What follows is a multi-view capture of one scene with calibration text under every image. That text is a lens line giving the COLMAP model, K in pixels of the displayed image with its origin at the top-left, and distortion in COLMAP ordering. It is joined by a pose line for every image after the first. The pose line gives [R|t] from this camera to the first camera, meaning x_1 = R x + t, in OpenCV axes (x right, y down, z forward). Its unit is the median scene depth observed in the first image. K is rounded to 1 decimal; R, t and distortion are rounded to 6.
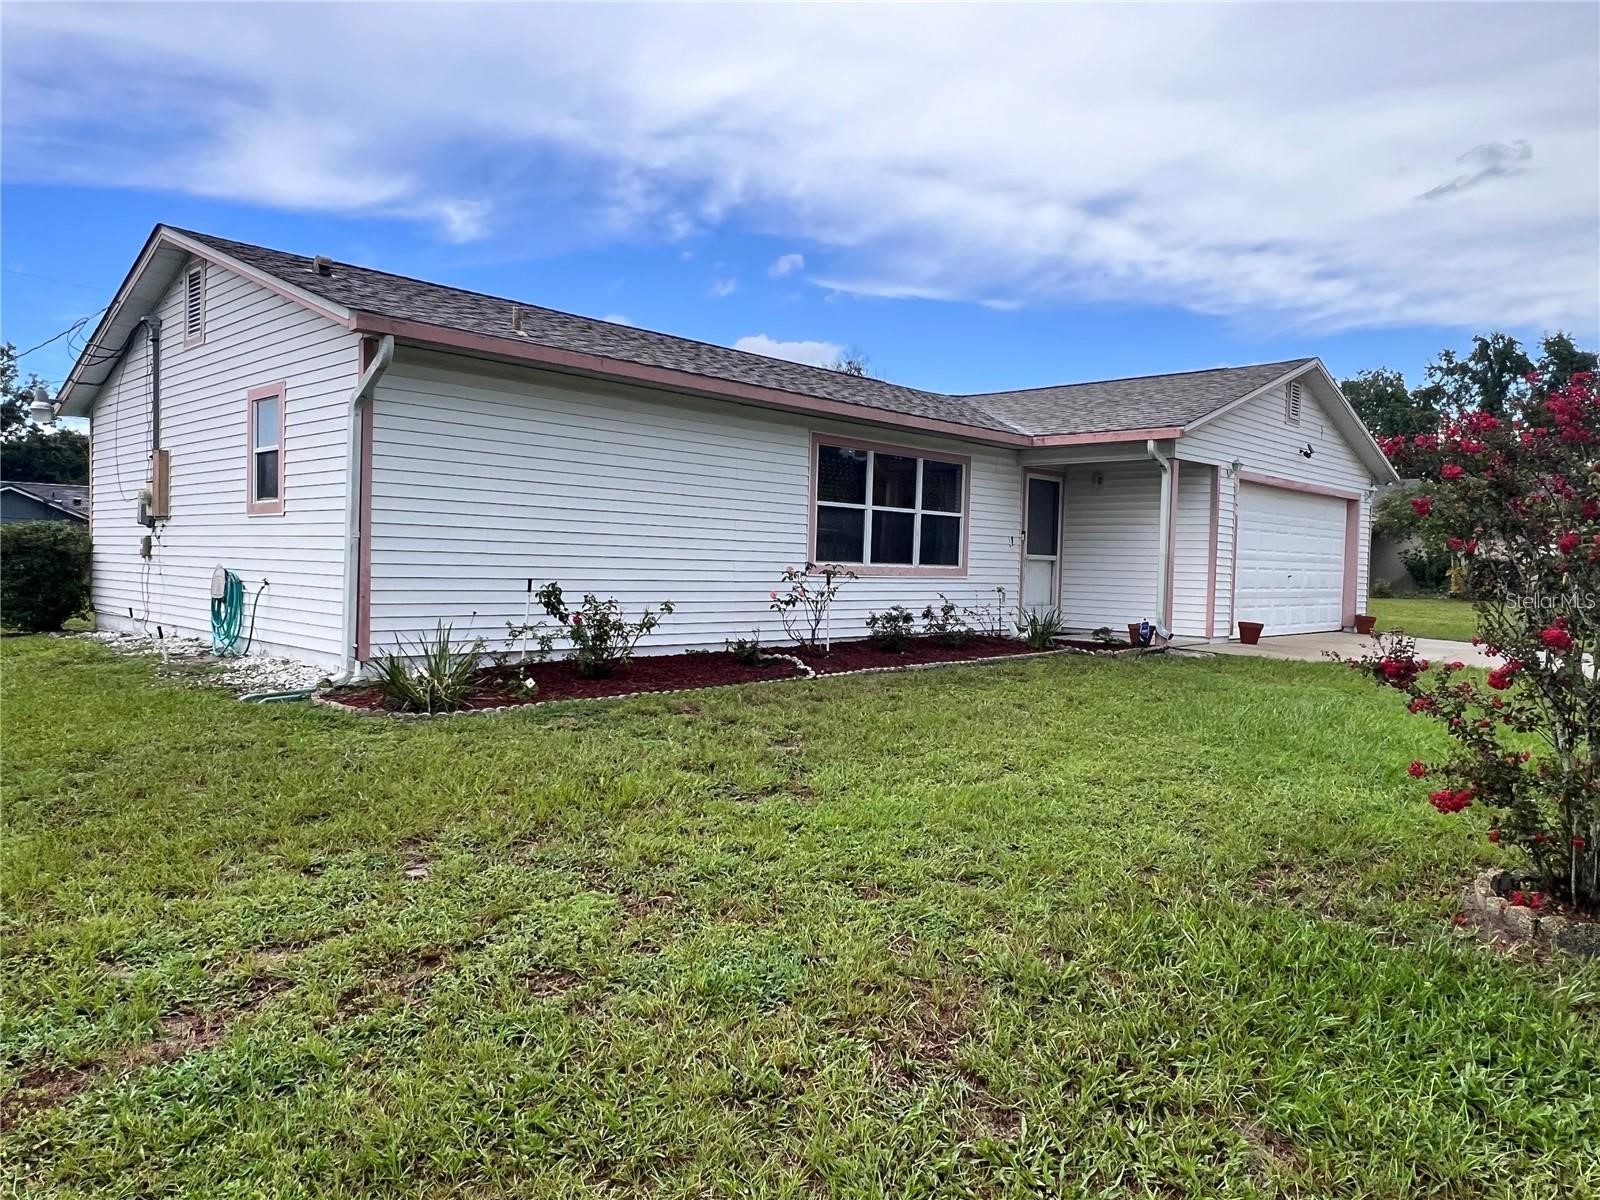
lens RADIAL K [[1095.9, 0, 772.1], [0, 1095.9, 611.5], [0, 0, 1]] dist [0.002525, -0.004988]
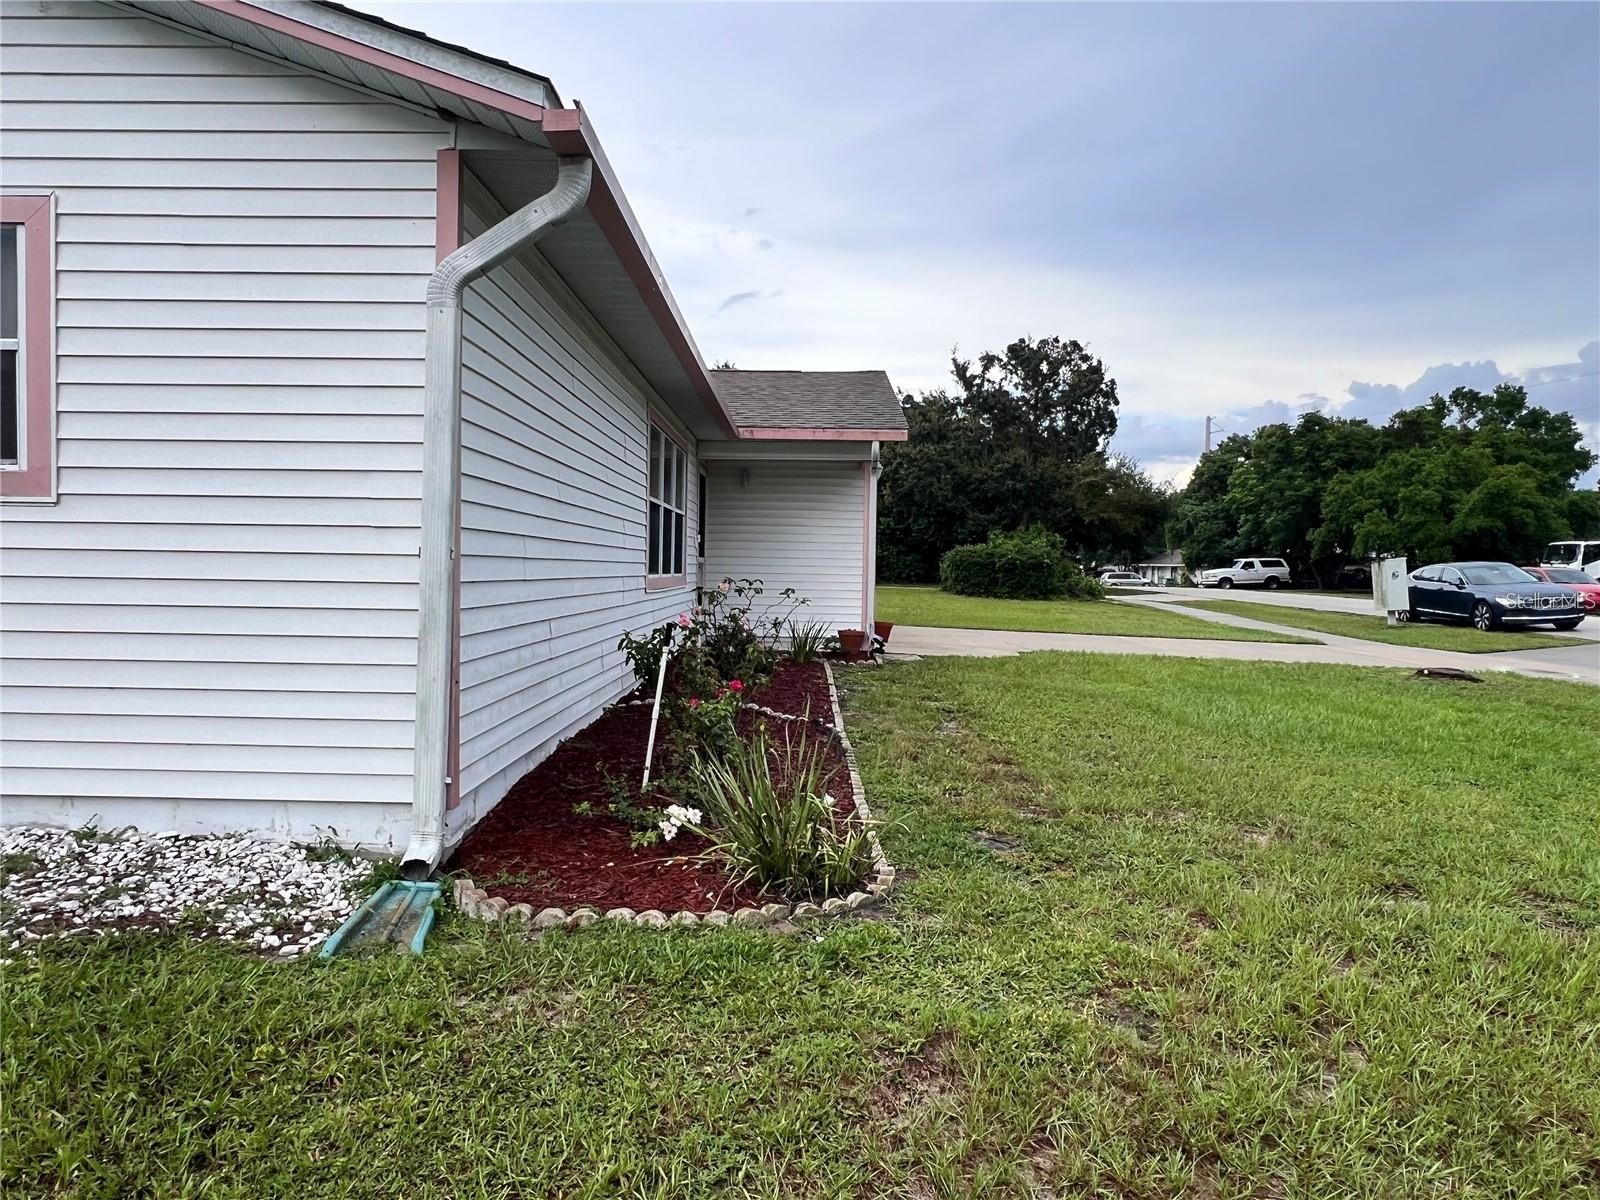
lens RADIAL K [[1095.9, 0, 779.9], [0, 1095.9, 600.2], [0, 0, 1]] dist [0.002525, -0.004988]
pose [[0.728433, -0.035164, 0.684214, -0.422417], [0.033739, 0.999311, 0.015439, -0.036349], [-0.684286, 0.011838, 0.729118, 0.382928]]
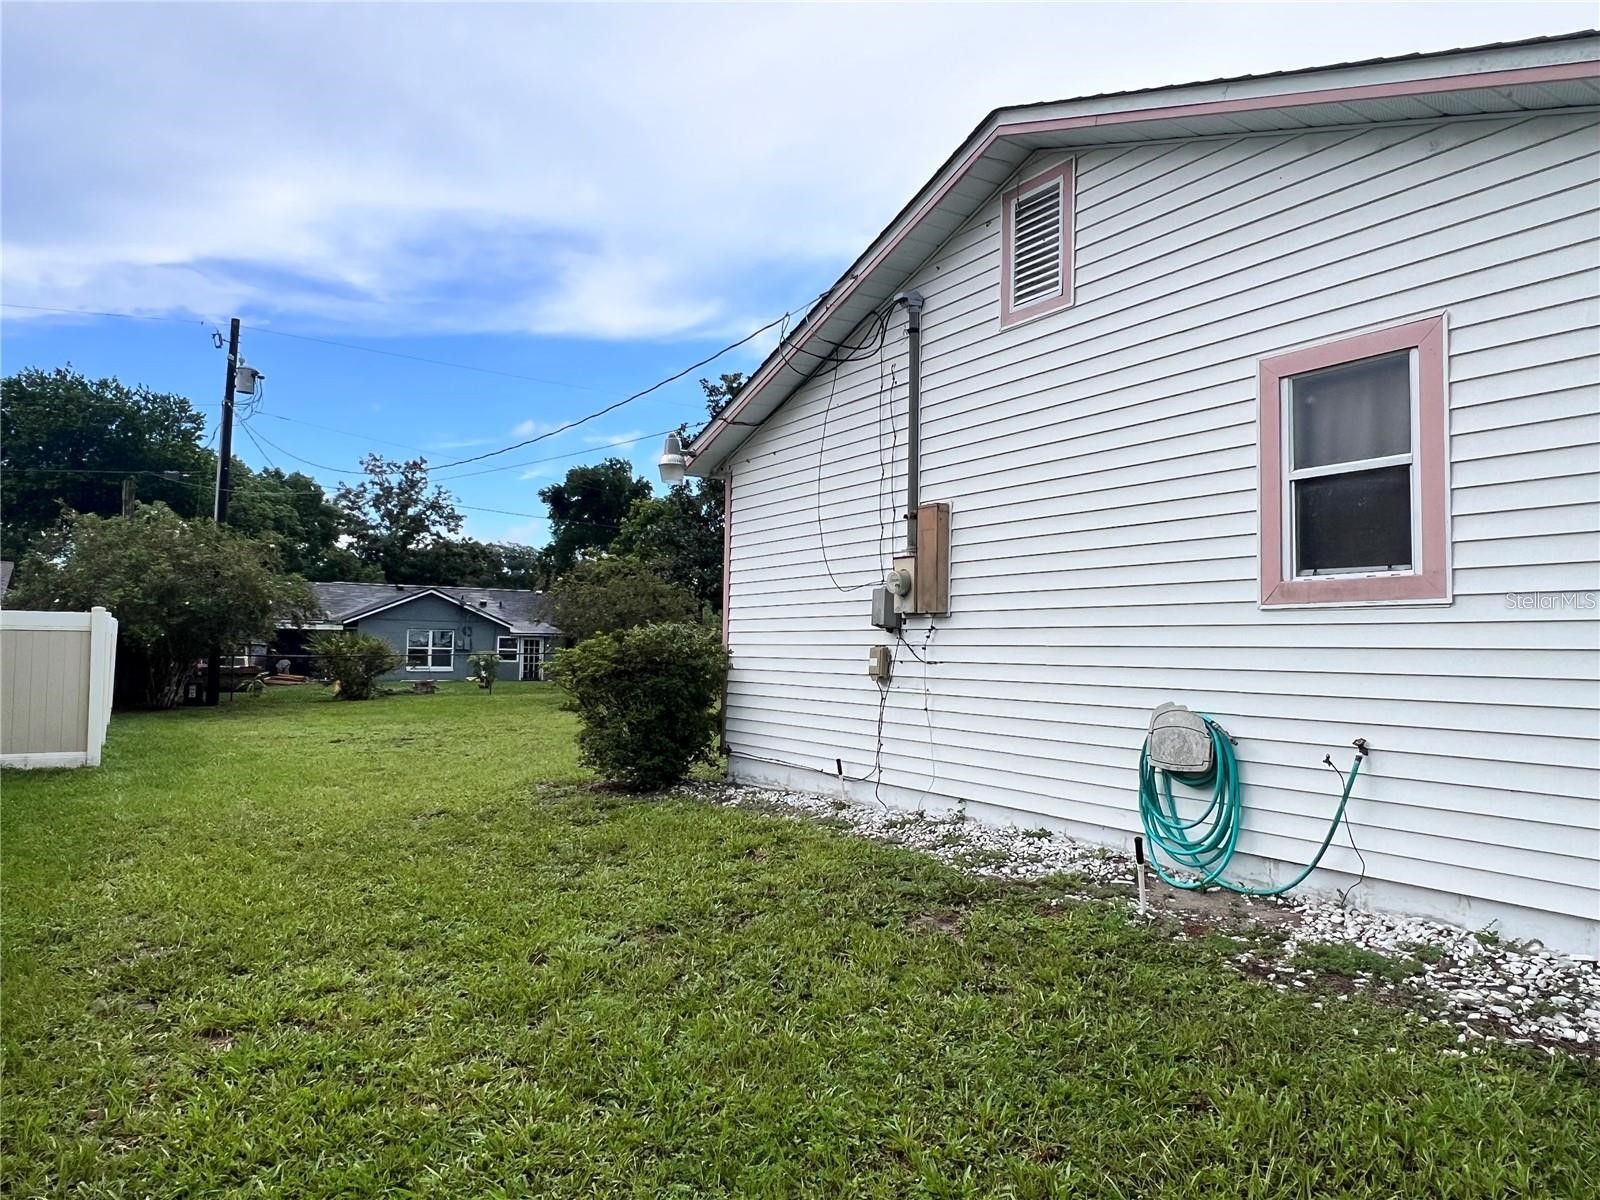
lens RADIAL K [[1095.9, 0, 777.5], [0, 1095.9, 590.2], [0, 0, 1]] dist [0.002525, -0.004988]
pose [[0.966160, -0.022623, -0.256949, -0.471206], [-0.004187, 0.994640, -0.103315, -0.036083], [0.257909, 0.100895, 0.960887, 0.391211]]
